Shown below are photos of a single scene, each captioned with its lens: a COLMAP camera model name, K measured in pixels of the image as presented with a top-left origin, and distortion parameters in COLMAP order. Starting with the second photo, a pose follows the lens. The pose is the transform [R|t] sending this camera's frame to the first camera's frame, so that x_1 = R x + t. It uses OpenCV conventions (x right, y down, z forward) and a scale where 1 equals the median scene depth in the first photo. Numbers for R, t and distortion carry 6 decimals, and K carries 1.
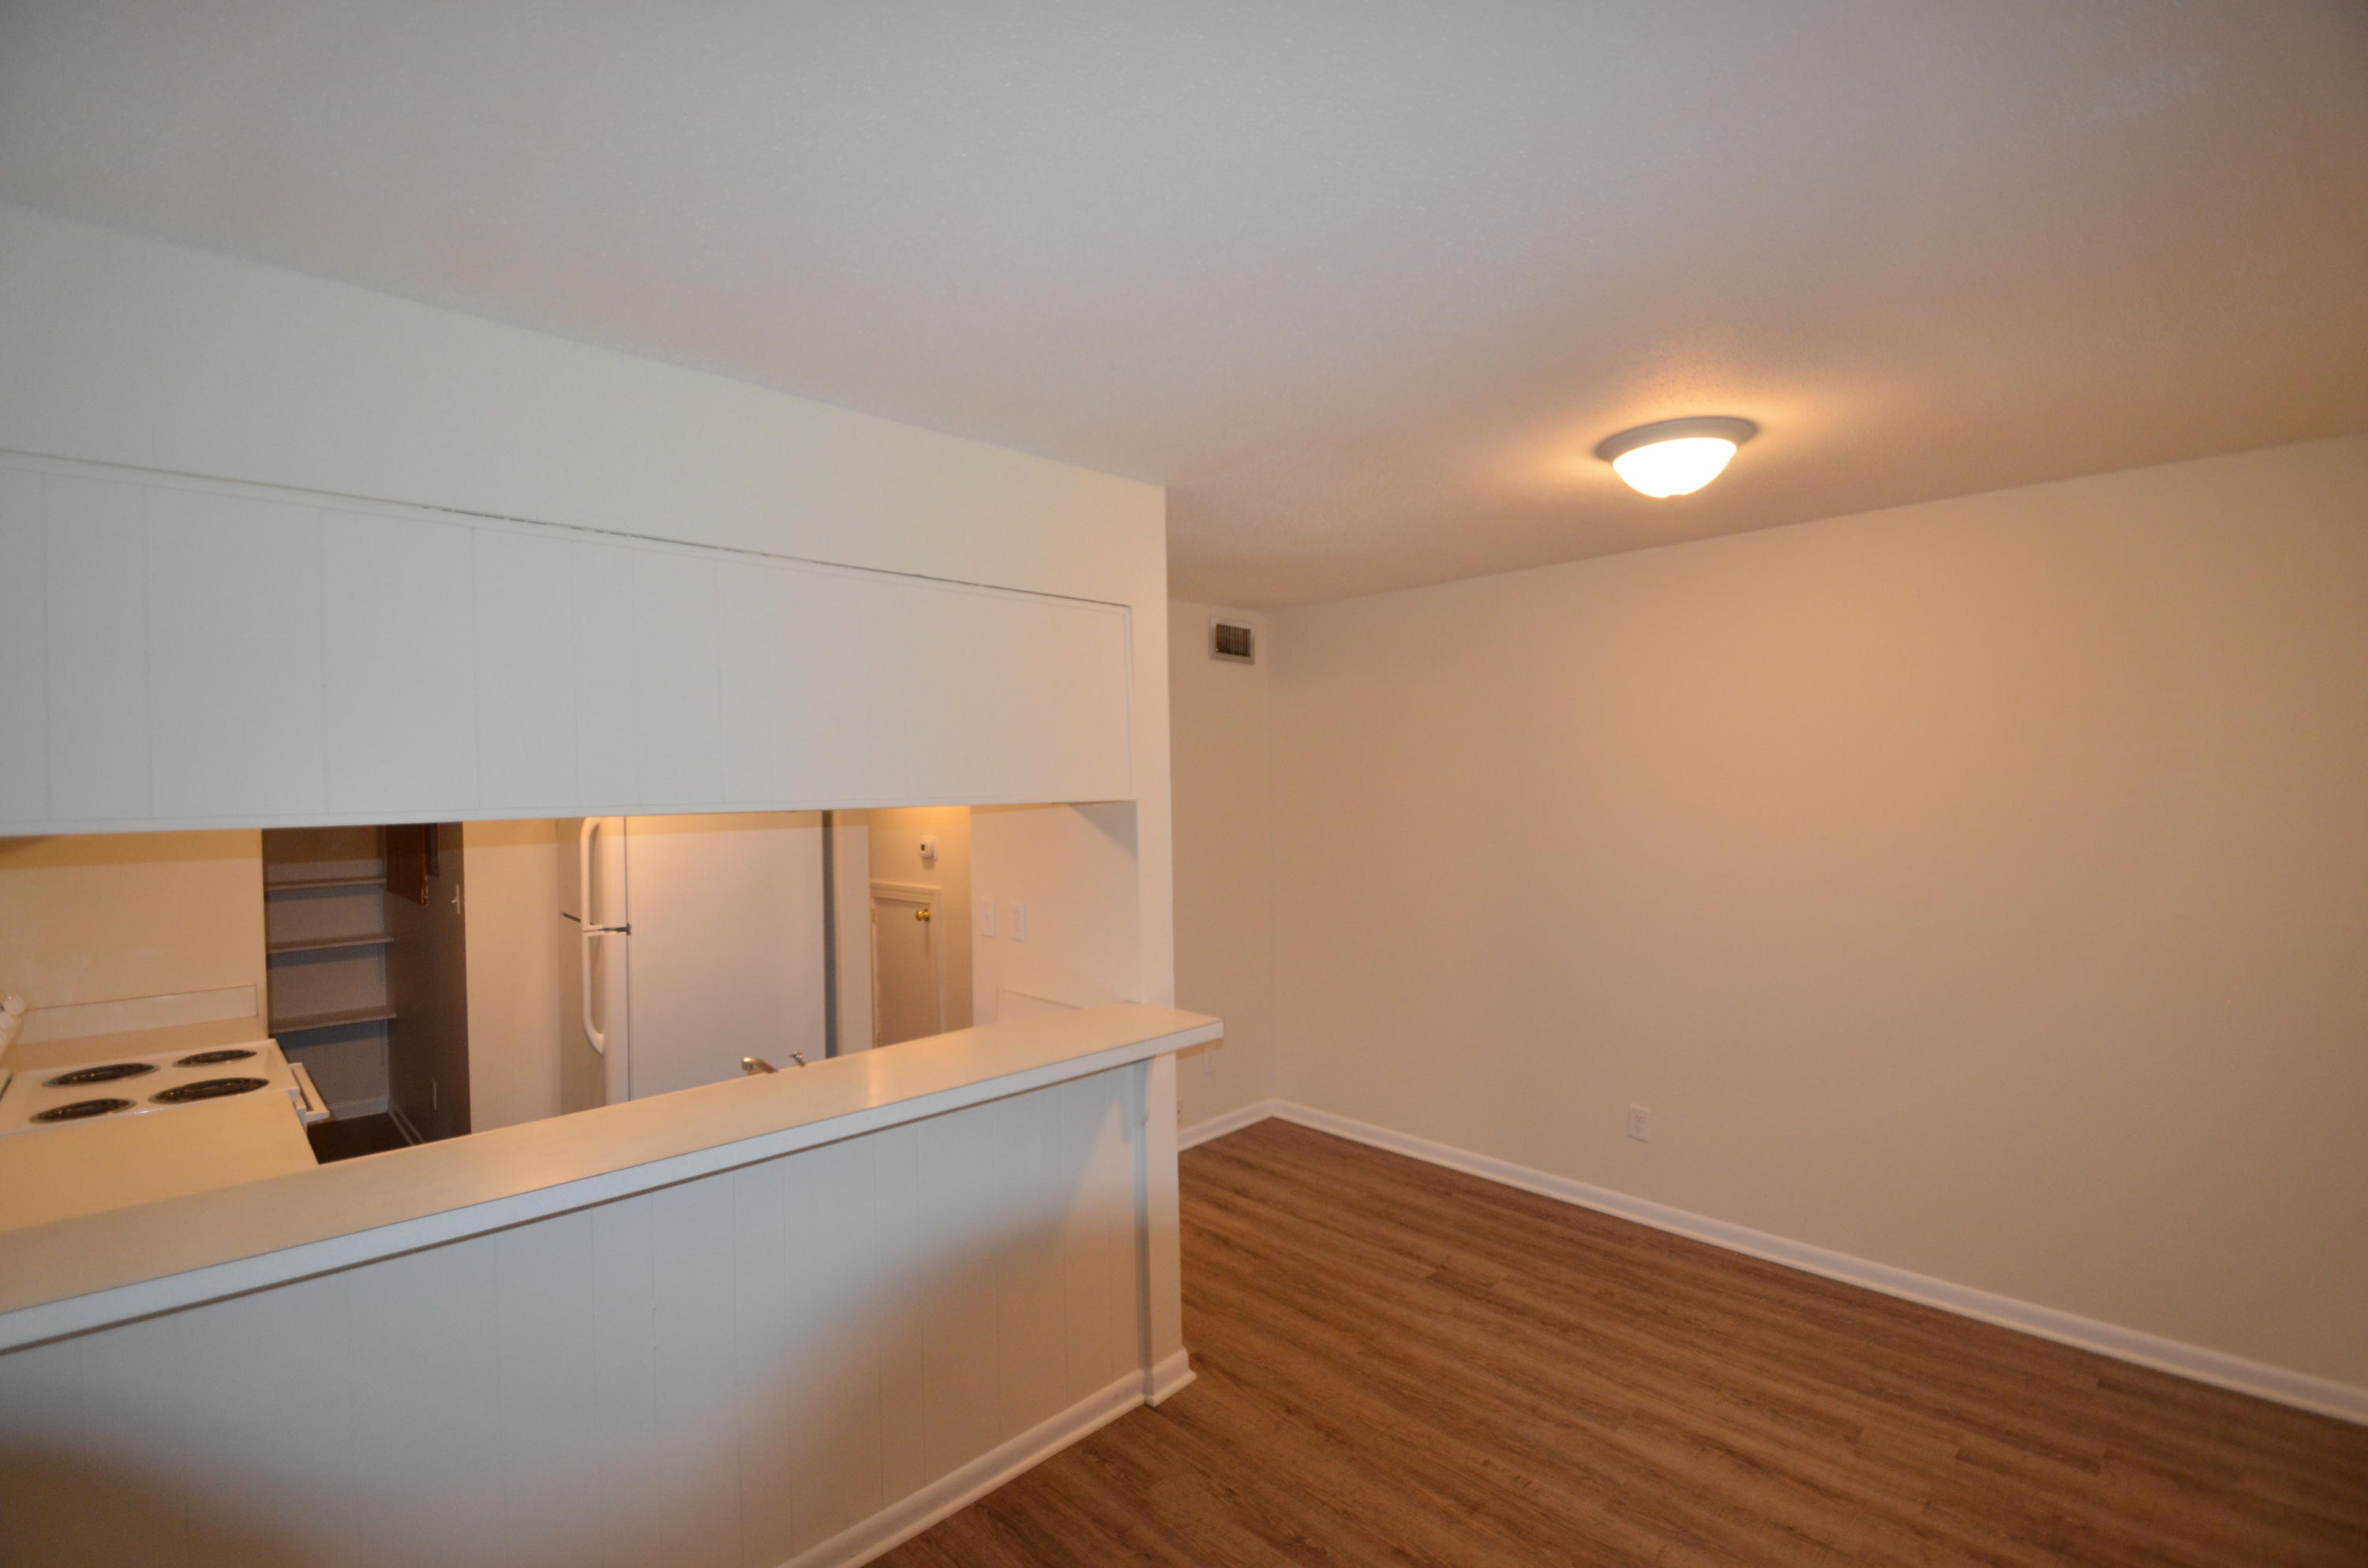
lens RADIAL K [[1028.5, 0, 1184.0], [0, 1028.5, 784.0], [0, 0, 1]] dist [0.000075, -0.000026]
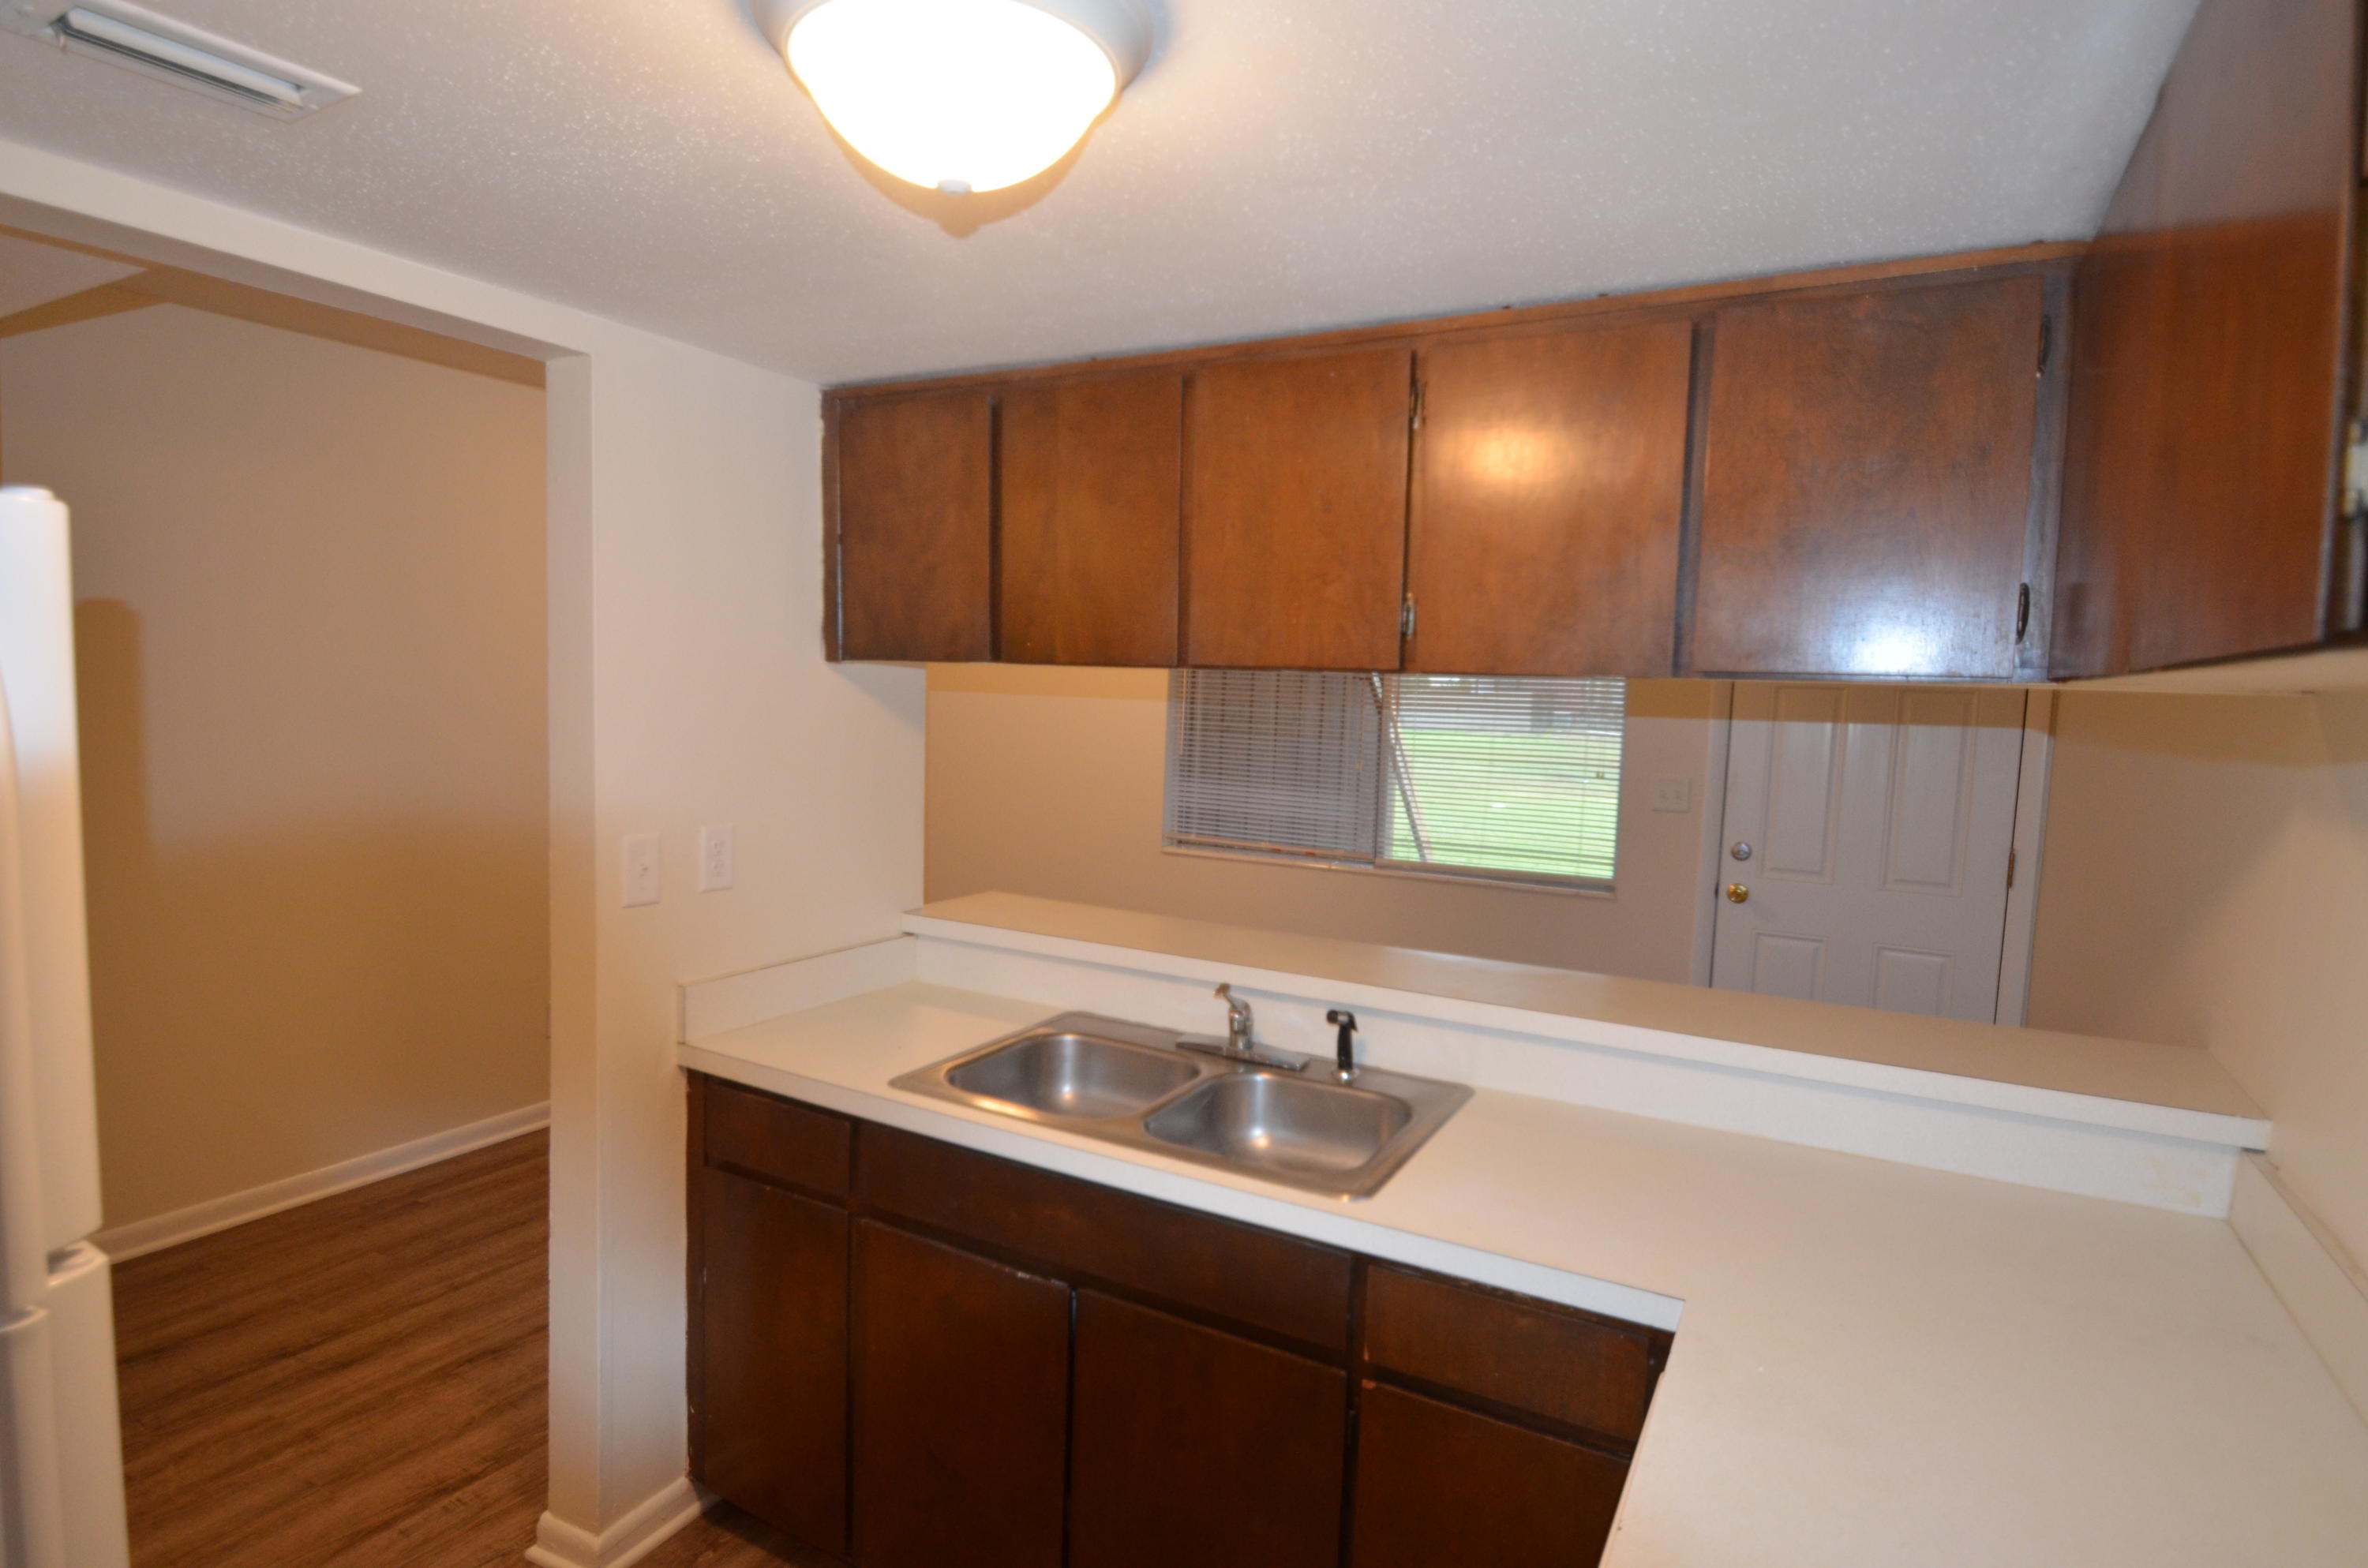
lens RADIAL K [[1229.0, 0, 1184.0], [0, 1229.0, 784.0], [0, 0, 1]] dist [-0.000201, -0.000044]
pose [[-0.269386, -0.071424, 0.960380, -0.358662], [-0.022459, 0.997441, 0.067881, 0.021064], [-0.962770, -0.003283, -0.270301, 0.378674]]
